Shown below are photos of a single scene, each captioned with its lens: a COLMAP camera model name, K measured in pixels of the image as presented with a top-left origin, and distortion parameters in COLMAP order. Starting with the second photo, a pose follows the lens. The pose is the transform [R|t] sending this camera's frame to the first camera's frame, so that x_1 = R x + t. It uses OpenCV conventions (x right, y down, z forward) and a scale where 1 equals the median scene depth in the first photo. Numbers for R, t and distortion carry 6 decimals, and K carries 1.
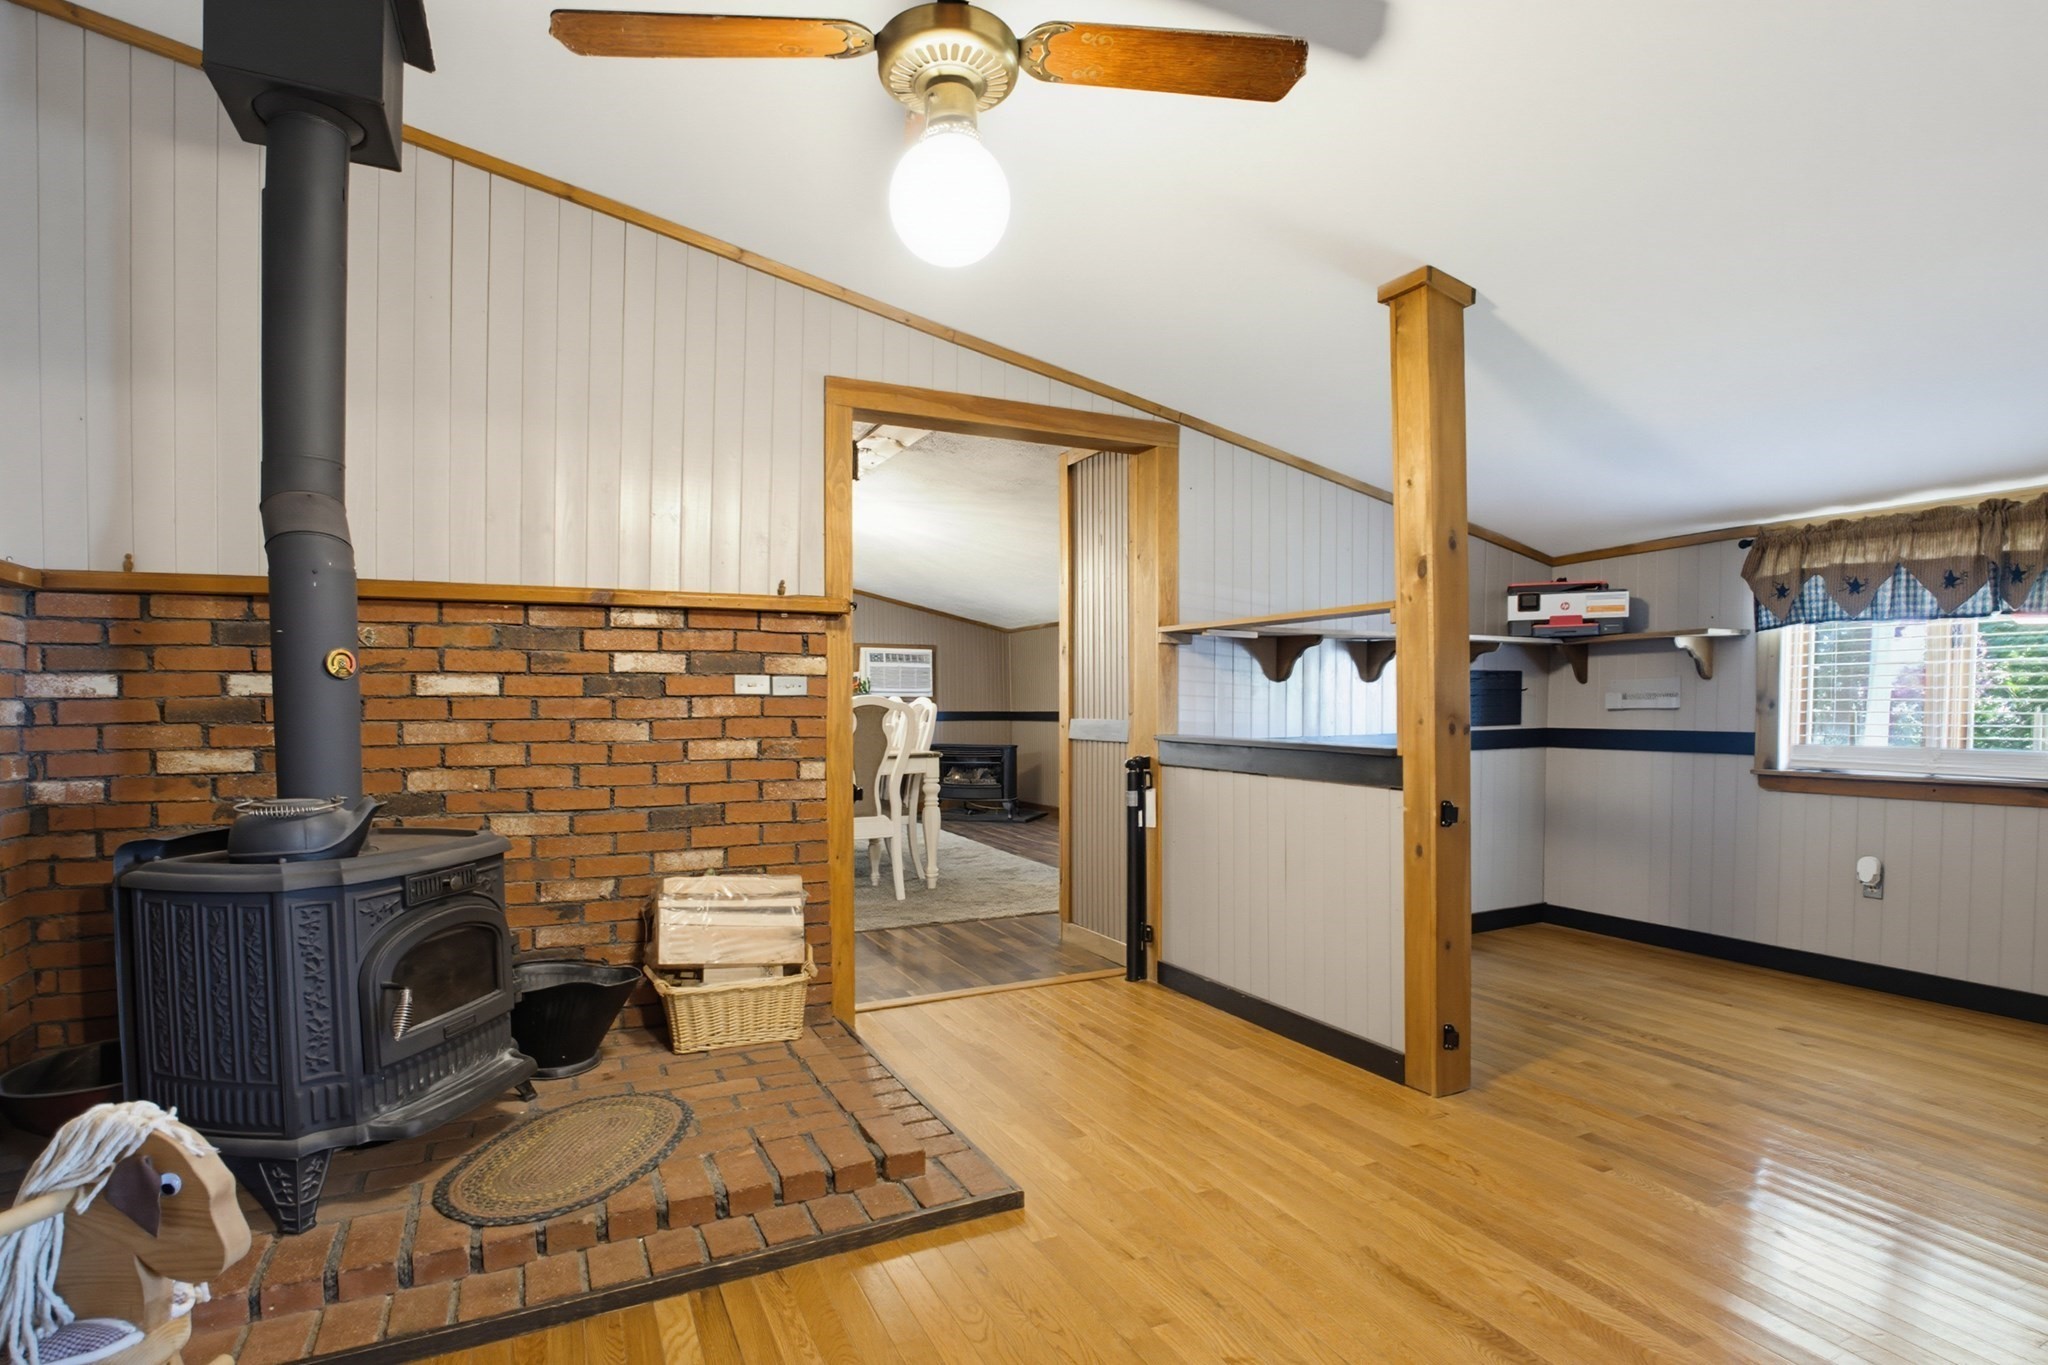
lens RADIAL K [[1017.6, 0, 1113.9], [0, 1017.6, 749.9], [0, 0, 1]] dist [-0.024637, 0.000380]
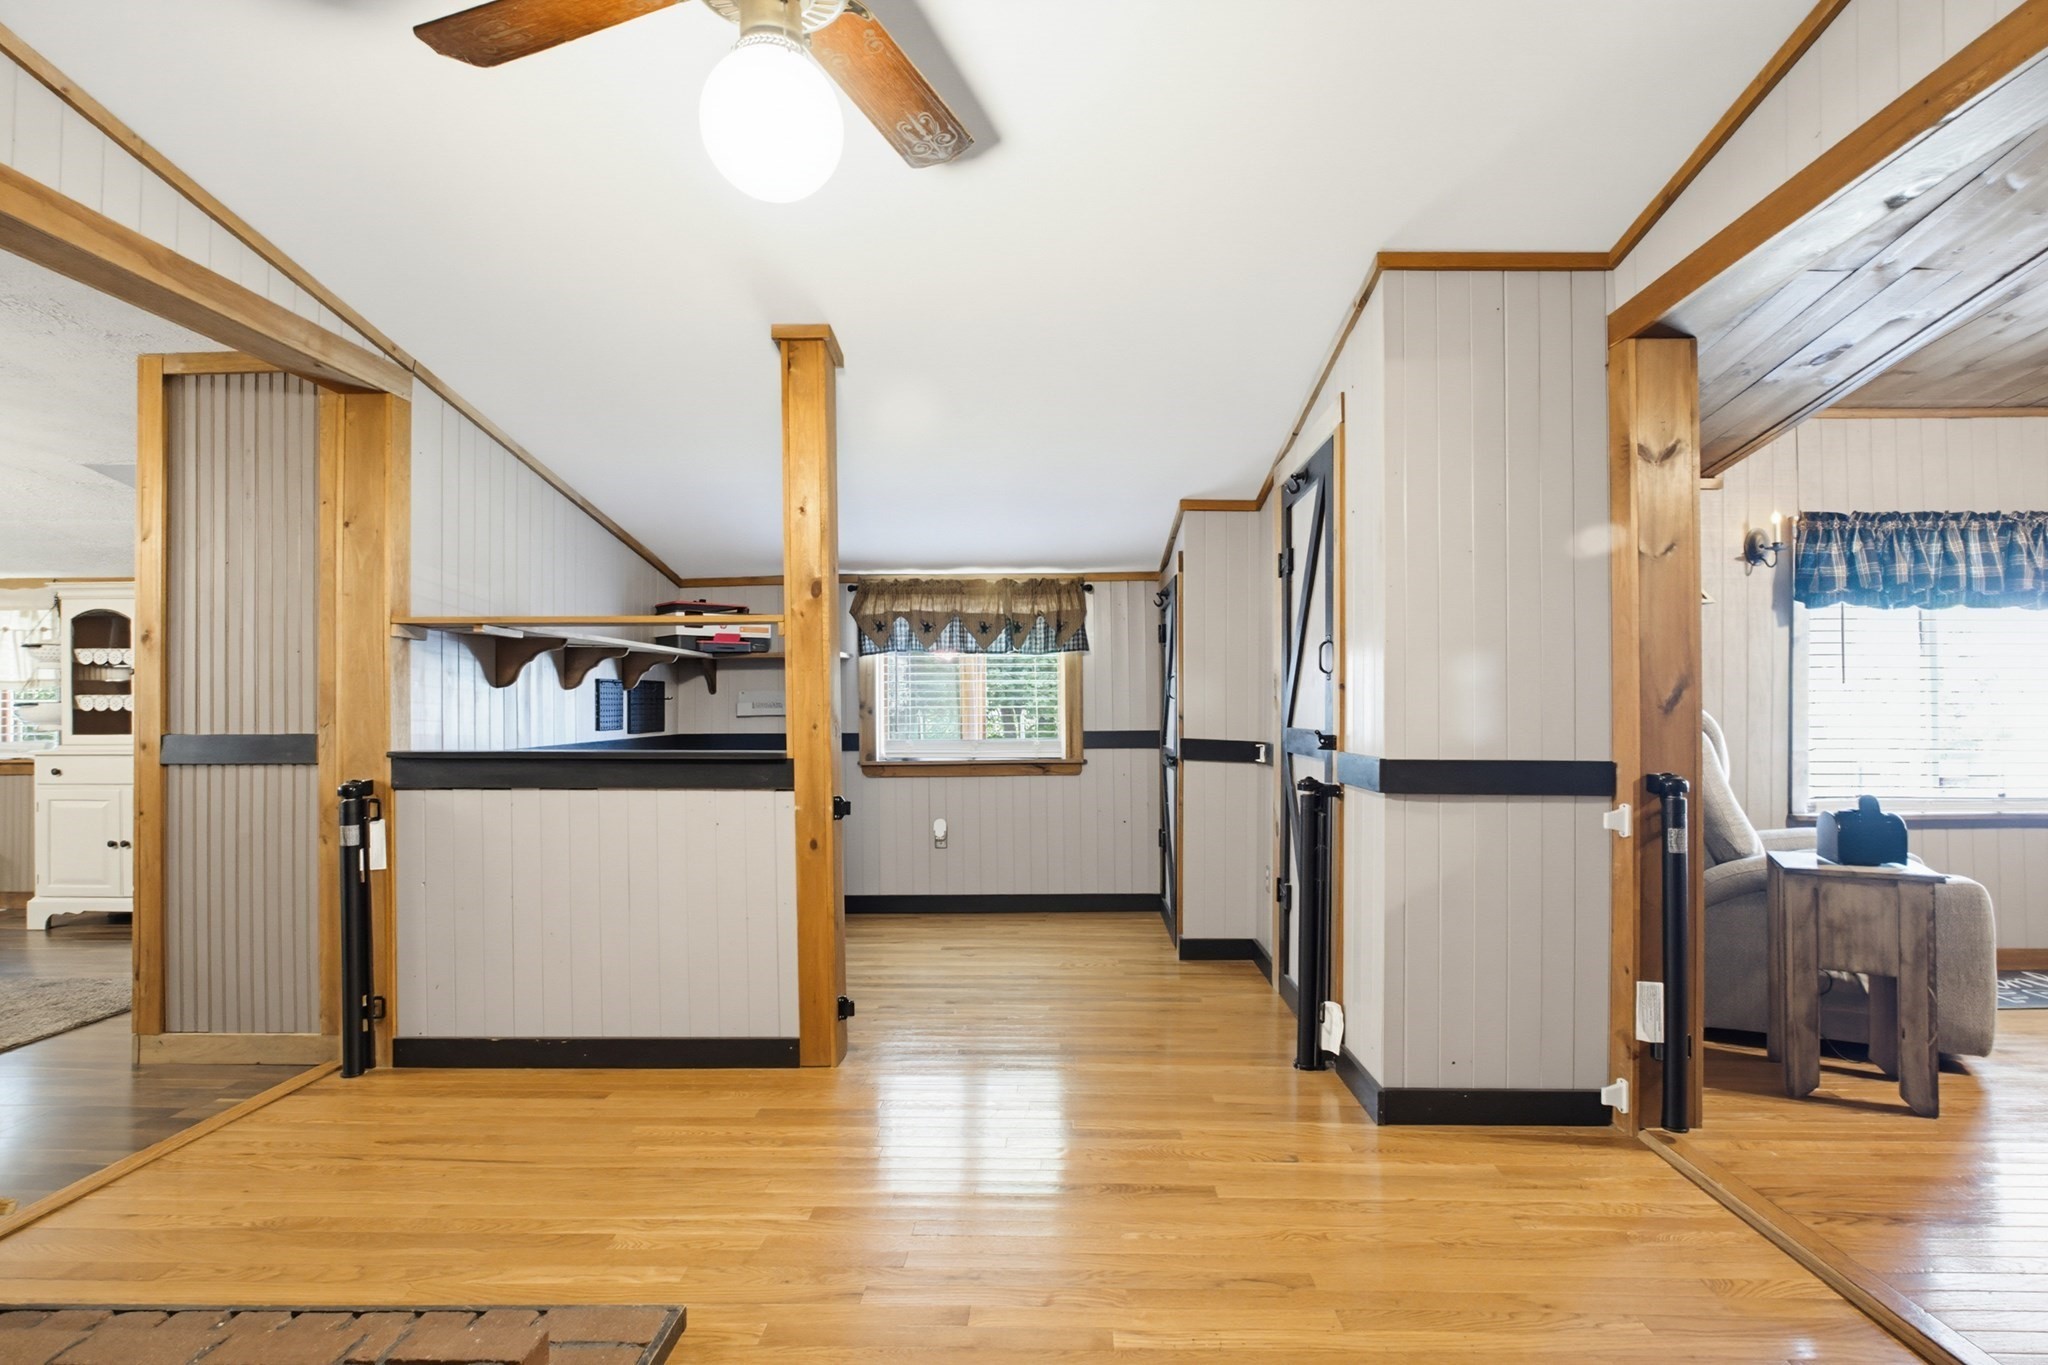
lens RADIAL K [[949.0, 0, 1033.0], [0, 949.0, 707.1], [0, 0, 1]] dist [-0.001528, 0.000022]
pose [[0.528548, 0.002113, 0.848901, -0.317474], [0.043269, 0.998630, -0.029426, -0.005813], [-0.847800, 0.052284, 0.527733, 0.179509]]
